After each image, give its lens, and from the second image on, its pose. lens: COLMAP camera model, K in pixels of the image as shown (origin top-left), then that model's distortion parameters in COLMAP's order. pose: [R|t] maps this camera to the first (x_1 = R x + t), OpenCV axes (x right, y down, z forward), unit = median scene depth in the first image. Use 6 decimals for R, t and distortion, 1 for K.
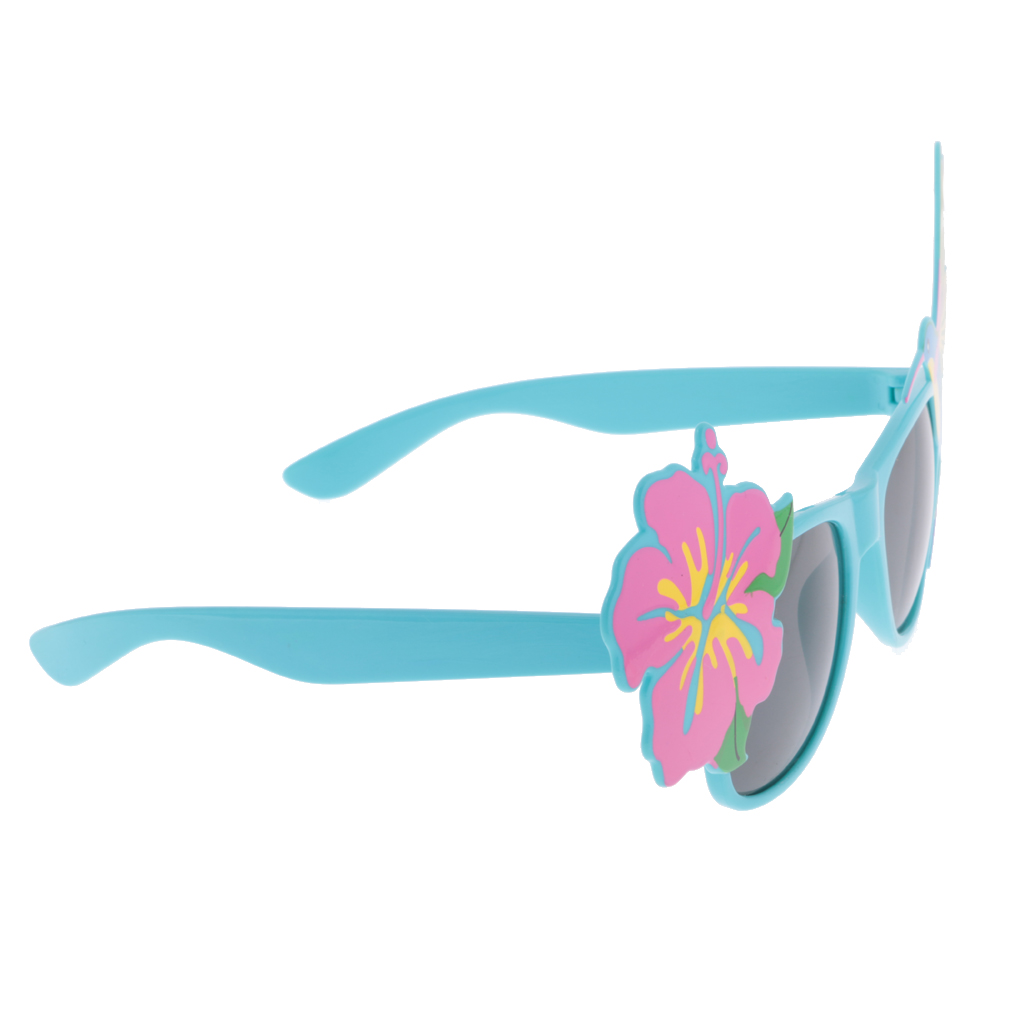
lens RADIAL K [[2786.9, 0, 511.3], [0, 2786.9, 510.5], [0, 0, 1]] dist [0.065954, 0.000000]
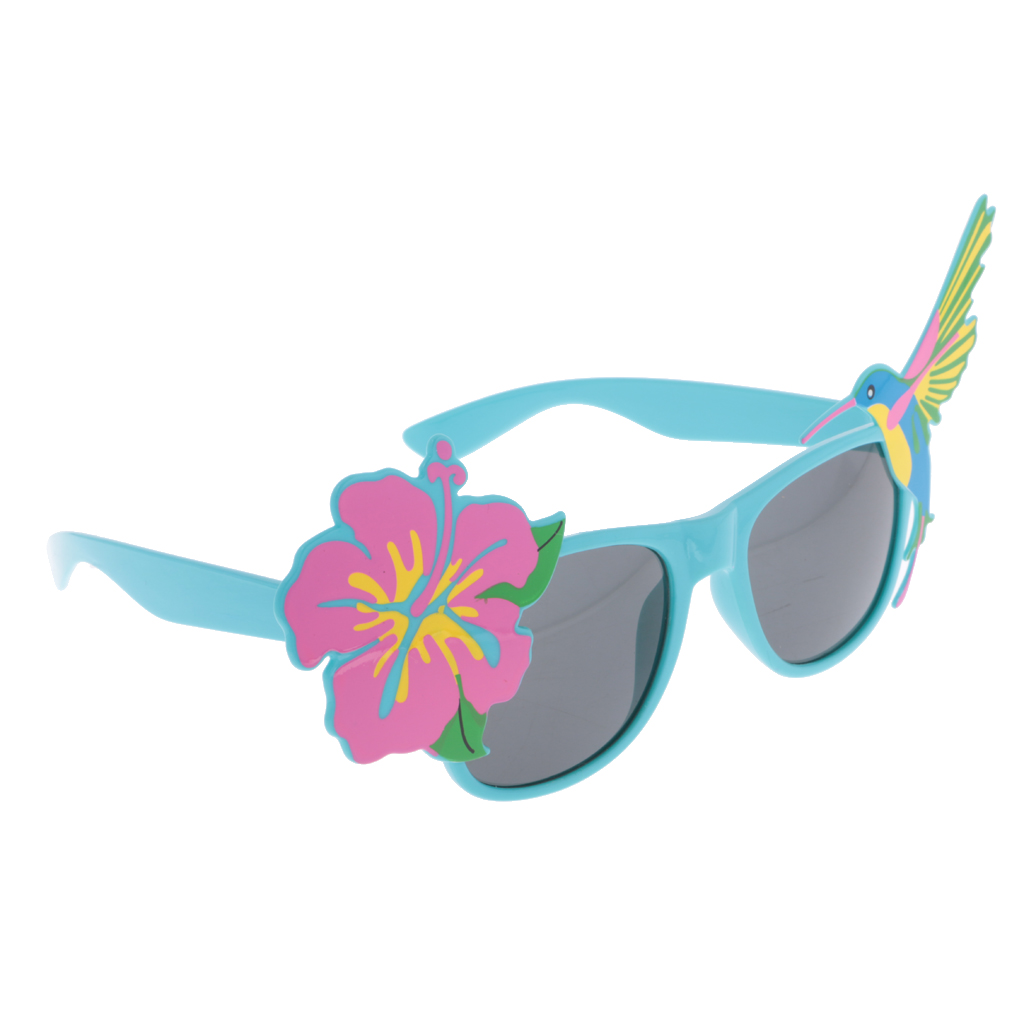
lens RADIAL K [[2786.9, 0, 513.5], [0, 2786.9, 513.3], [0, 0, 1]] dist [0.065954, 0.000000]
pose [[0.922810, 0.140517, -0.358714, 0.482775], [-0.131214, 0.990078, 0.050282, -0.058974], [0.362220, 0.000668, 0.932092, 0.014358]]
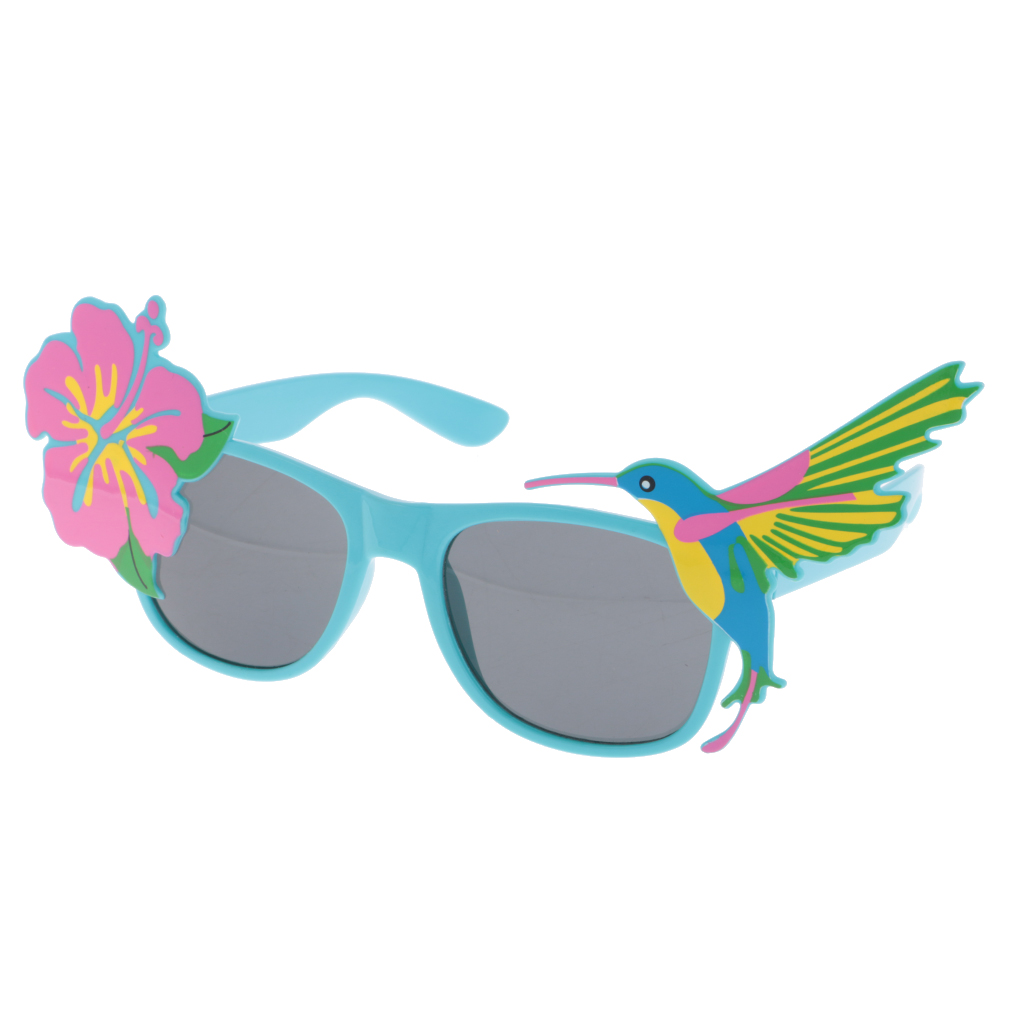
lens RADIAL K [[2786.9, 0, 520.6], [0, 2786.9, 521.9], [0, 0, 1]] dist [0.065954, 0.000000]
pose [[-0.044029, 0.360811, -0.931599, 1.220318], [-0.365800, 0.861922, 0.351114, -0.428075], [0.929651, 0.356238, 0.094036, 1.067064]]
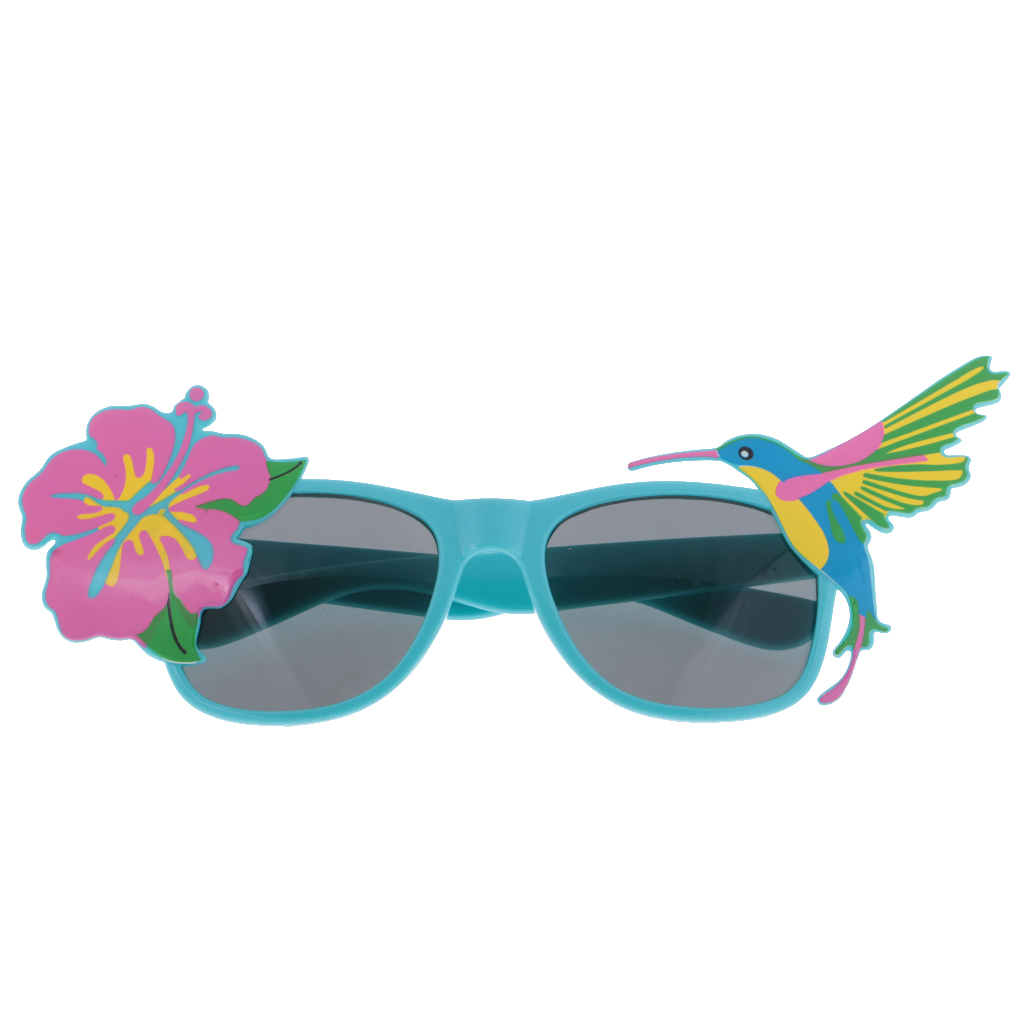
lens RADIAL K [[2786.9, 0, 504.3], [0, 2786.9, 506.7], [0, 0, 1]] dist [0.065954, 0.000000]
pose [[0.421123, -0.326457, -0.846216, 1.153876], [-0.314832, 0.822358, -0.473929, 0.555598], [0.850610, 0.465998, 0.243534, 0.839330]]
